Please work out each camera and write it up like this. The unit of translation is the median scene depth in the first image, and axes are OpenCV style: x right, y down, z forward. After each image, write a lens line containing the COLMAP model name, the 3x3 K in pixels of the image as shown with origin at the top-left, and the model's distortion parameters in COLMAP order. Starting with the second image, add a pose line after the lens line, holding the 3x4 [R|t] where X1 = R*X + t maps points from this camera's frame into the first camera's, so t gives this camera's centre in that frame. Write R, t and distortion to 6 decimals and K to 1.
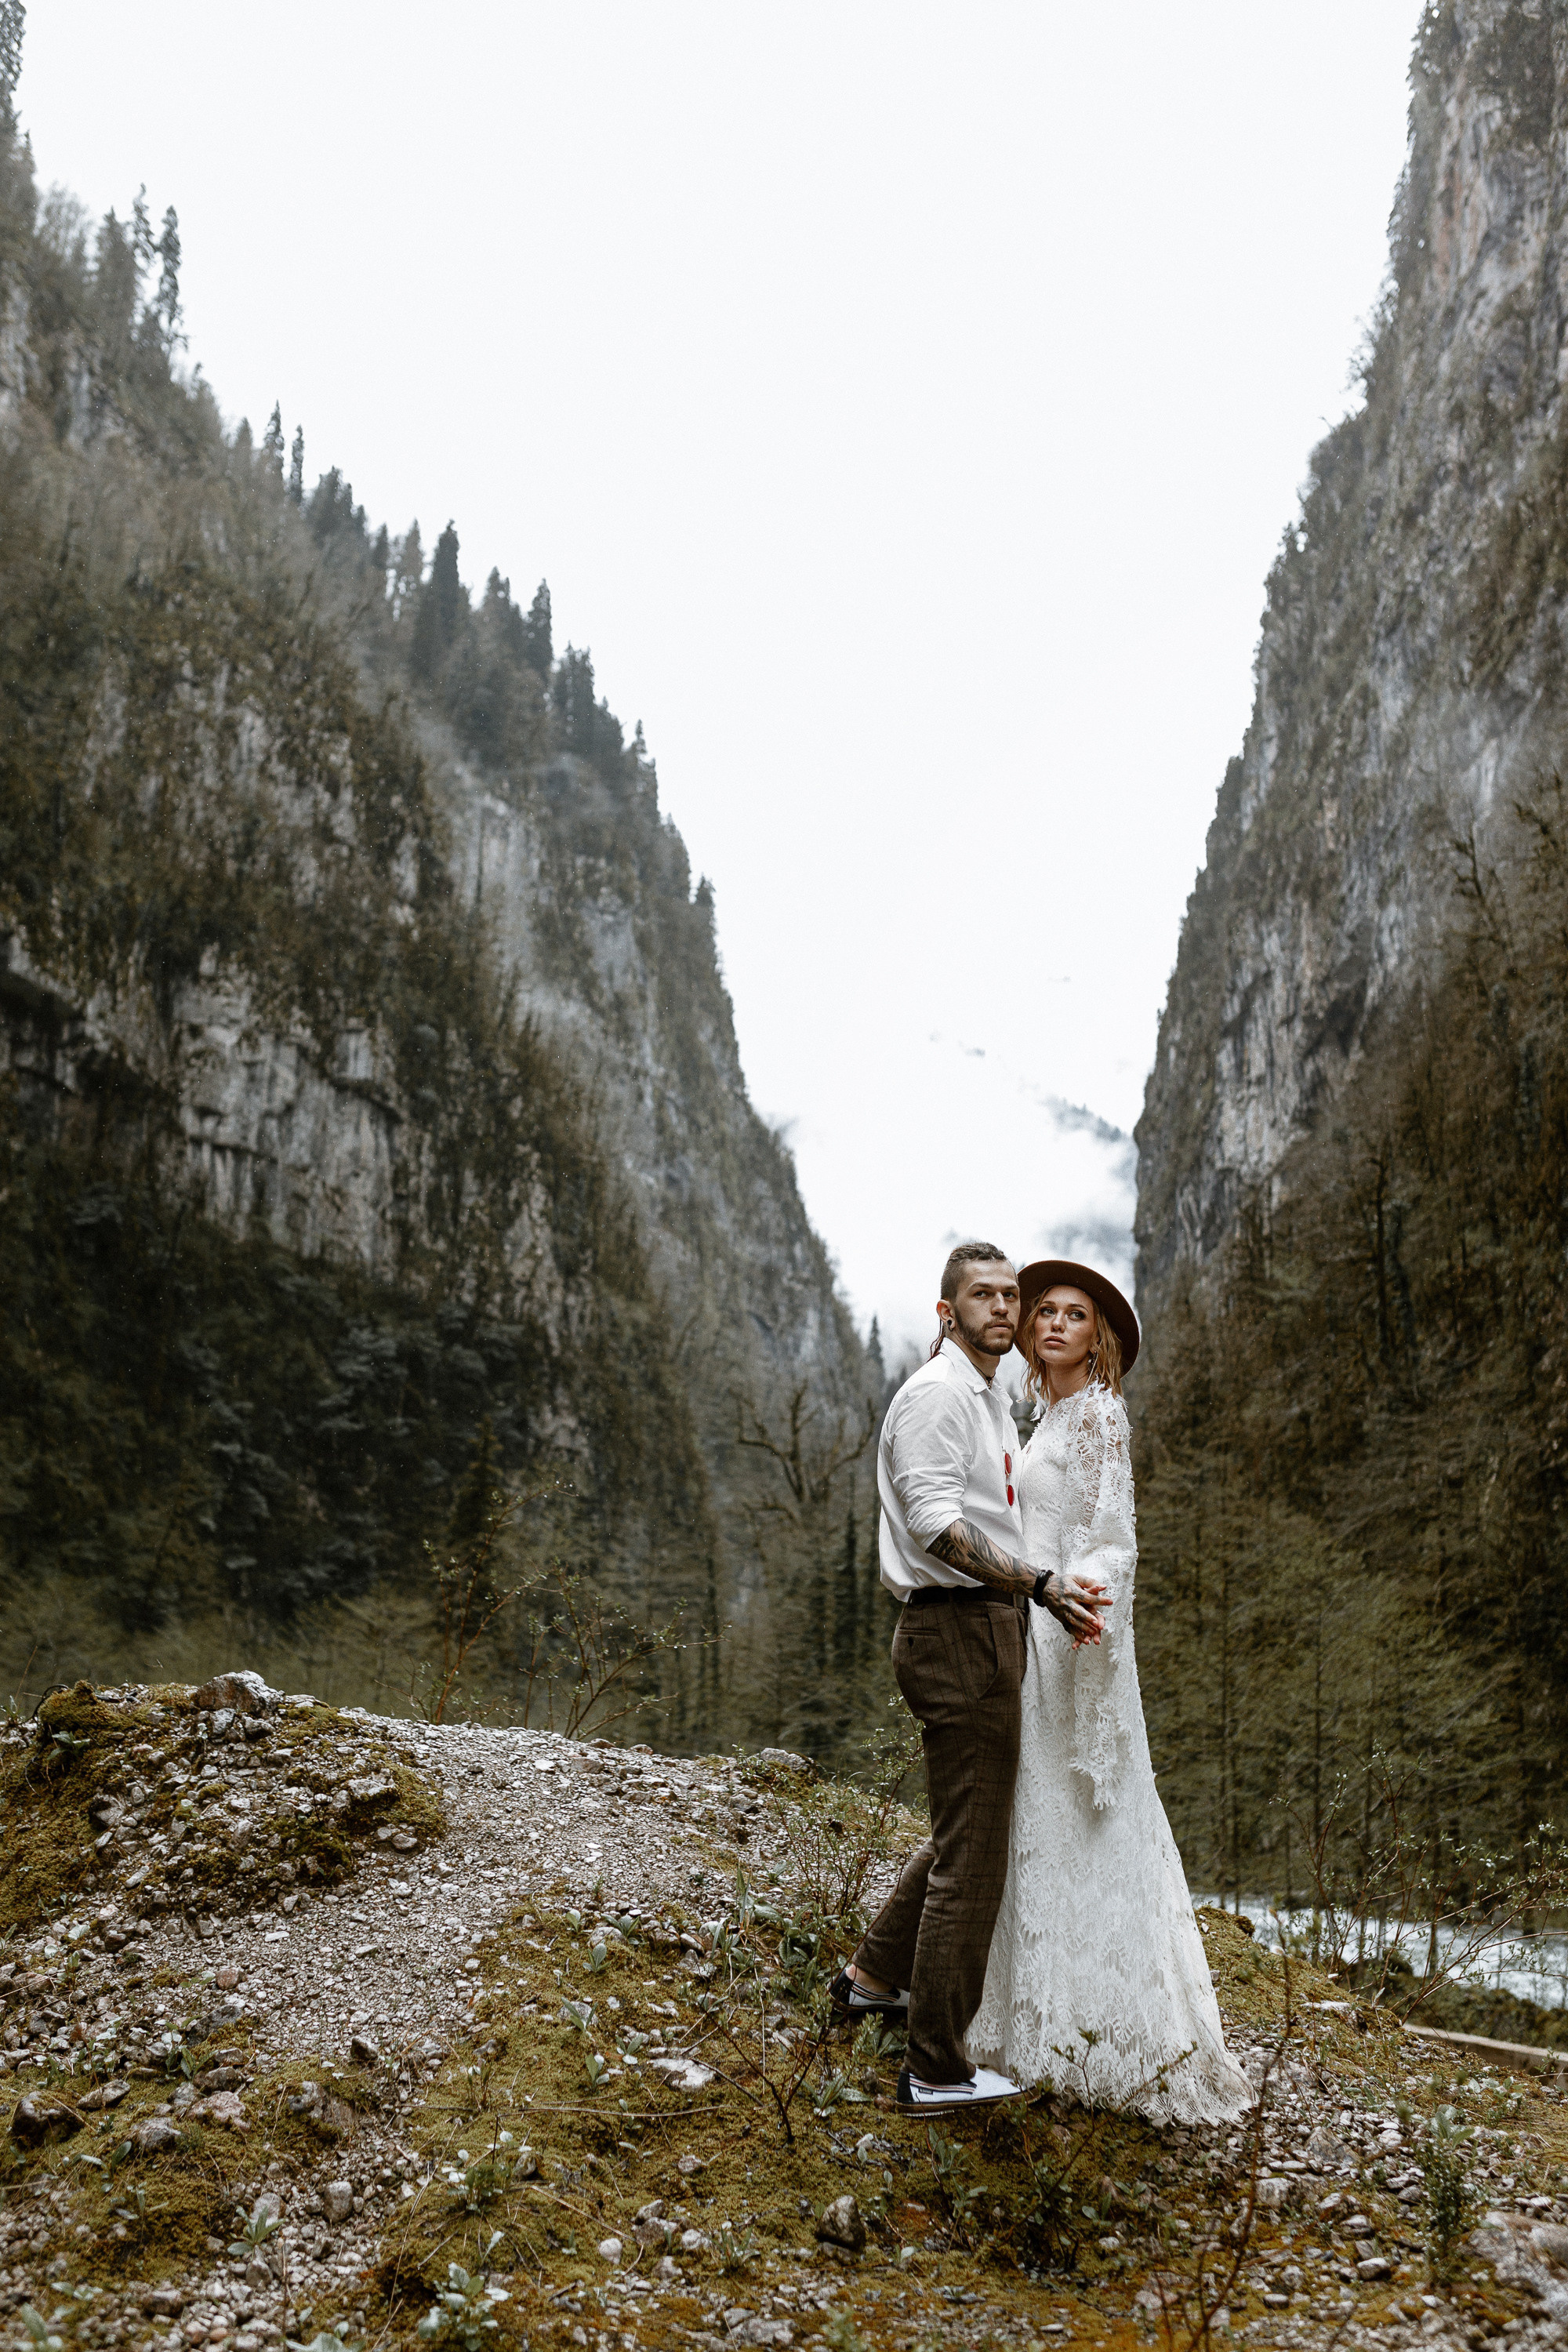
lens RADIAL K [[2213.7, 0, 778.2], [0, 2213.7, 1170.6], [0, 0, 1]] dist [-0.005093, 0.007592]
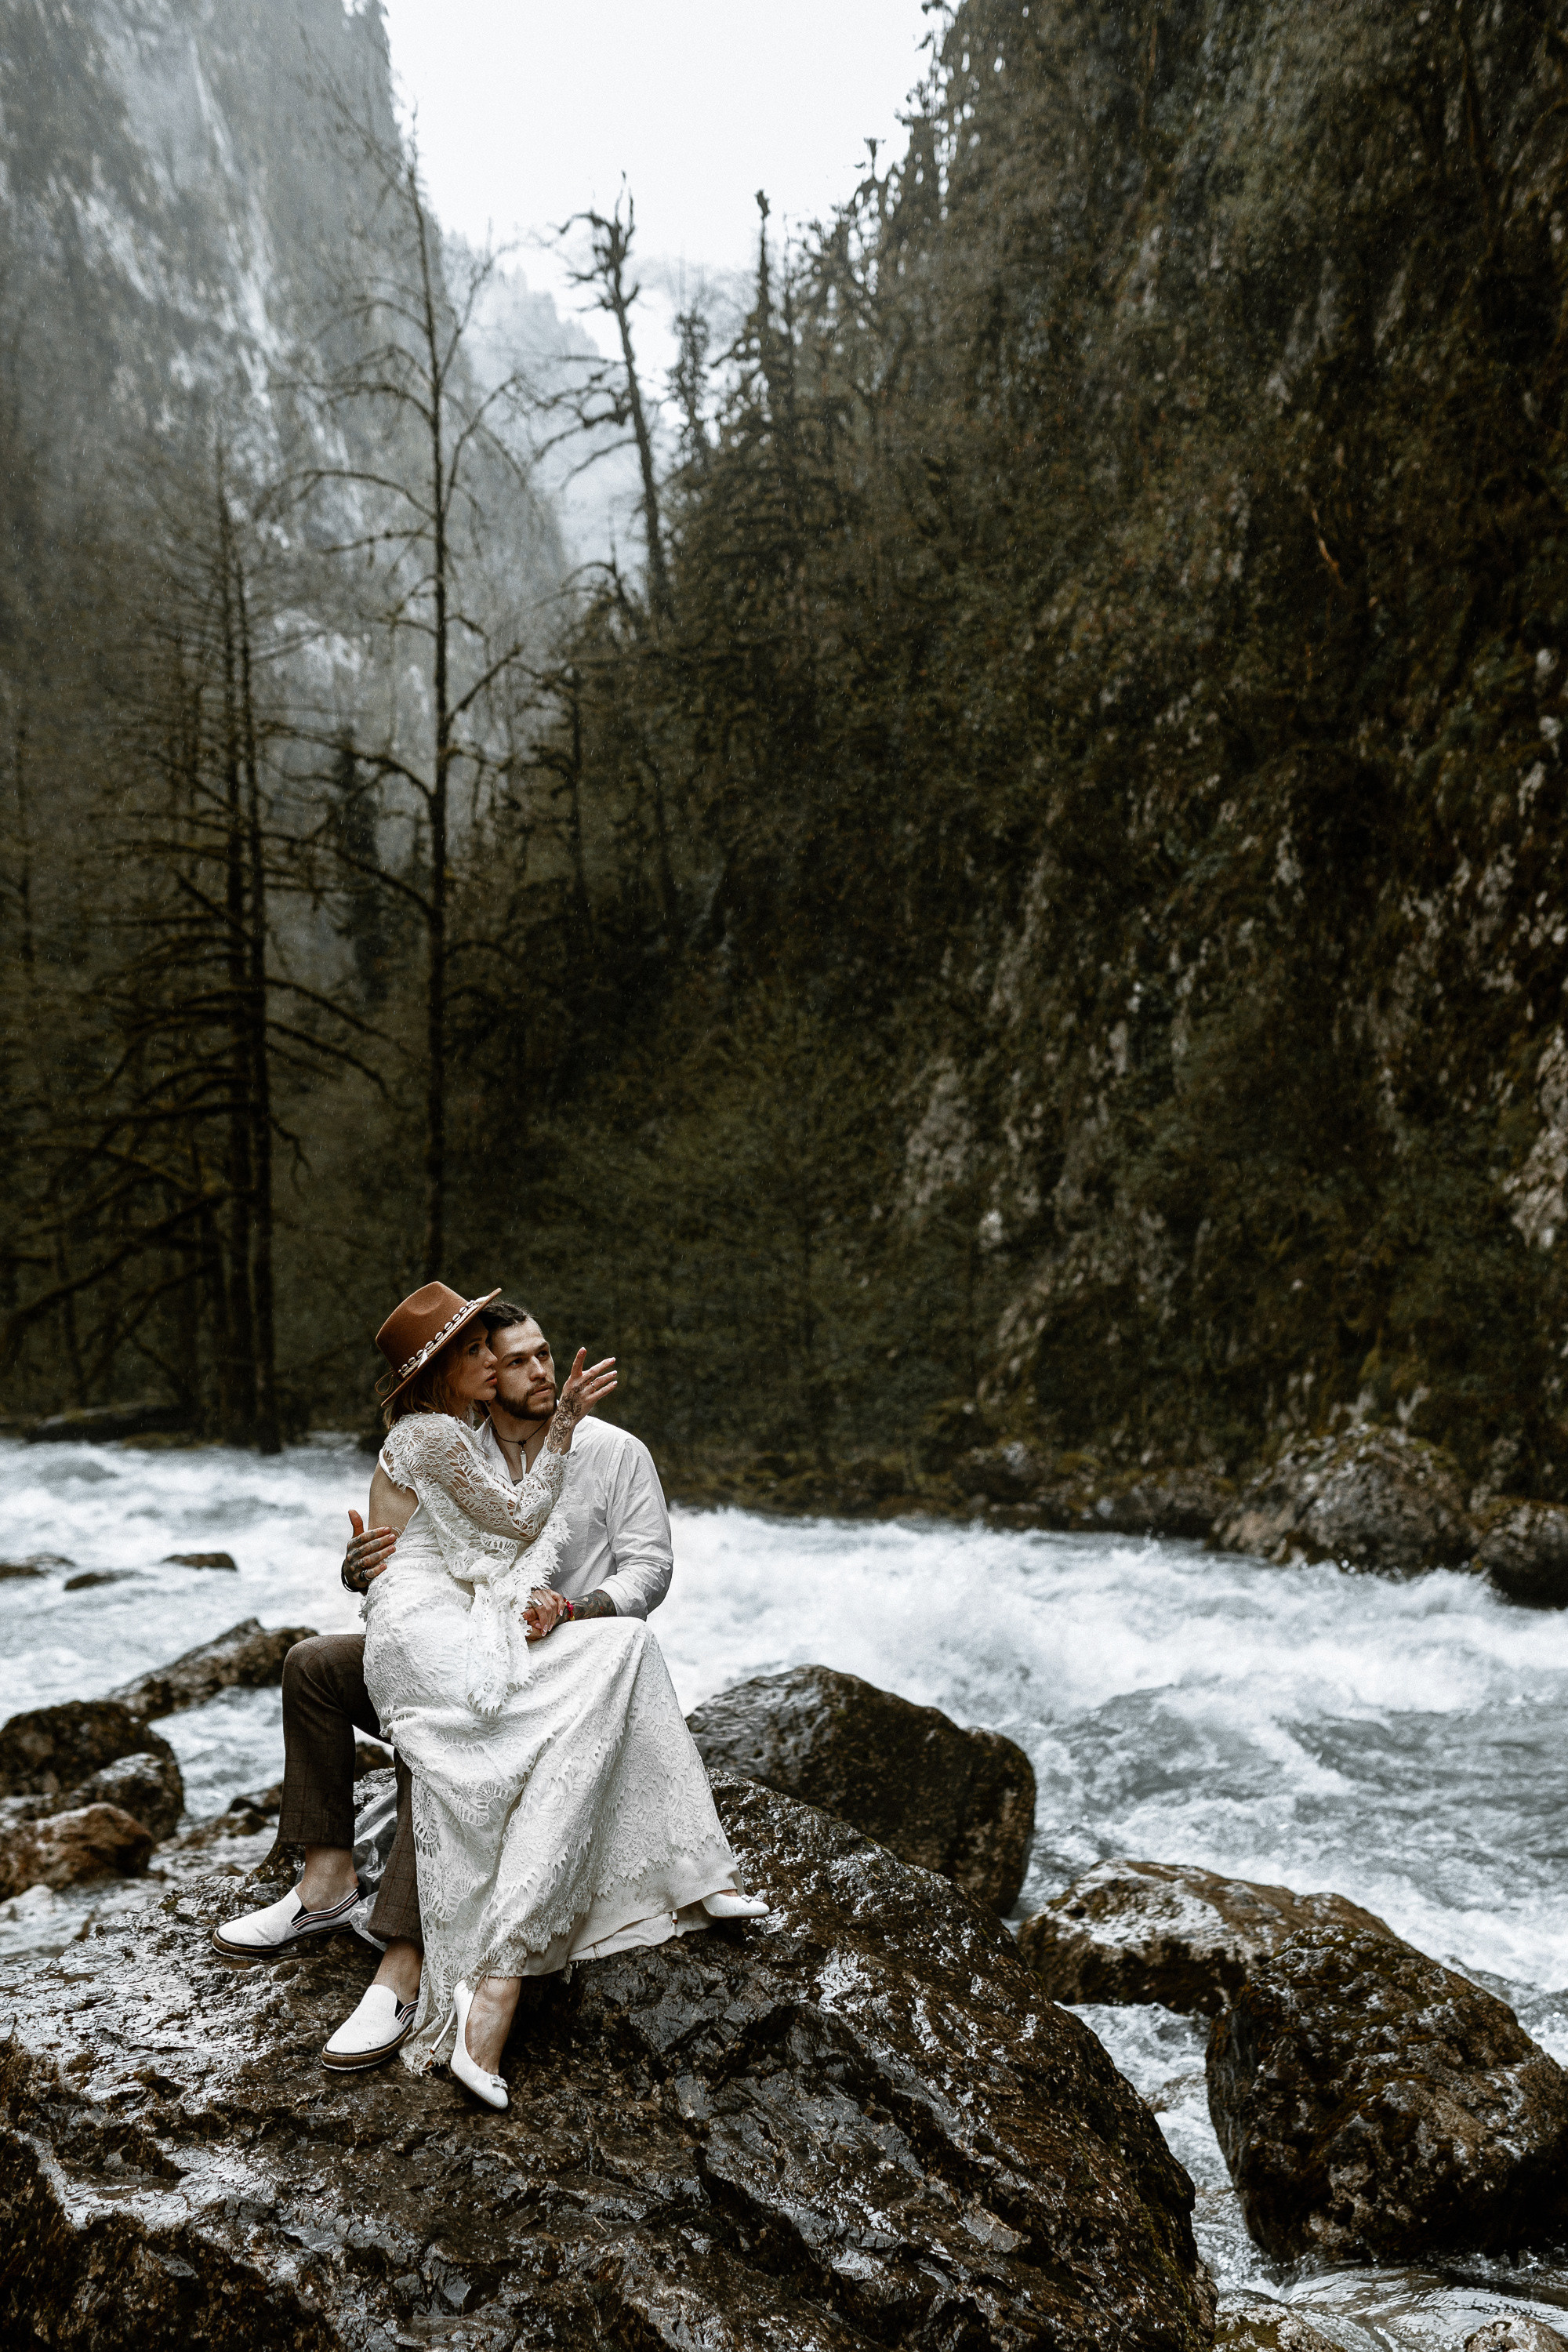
lens RADIAL K [[3222.6, 0, 789.0], [0, 3222.6, 1180.7], [0, 0, 1]] dist [0.491607, 1.602364]
pose [[0.999432, -0.032265, 0.009737, 0.124892], [0.029999, 0.983349, 0.179233, 0.034220], [-0.015358, -0.178839, 0.983758, 0.045069]]
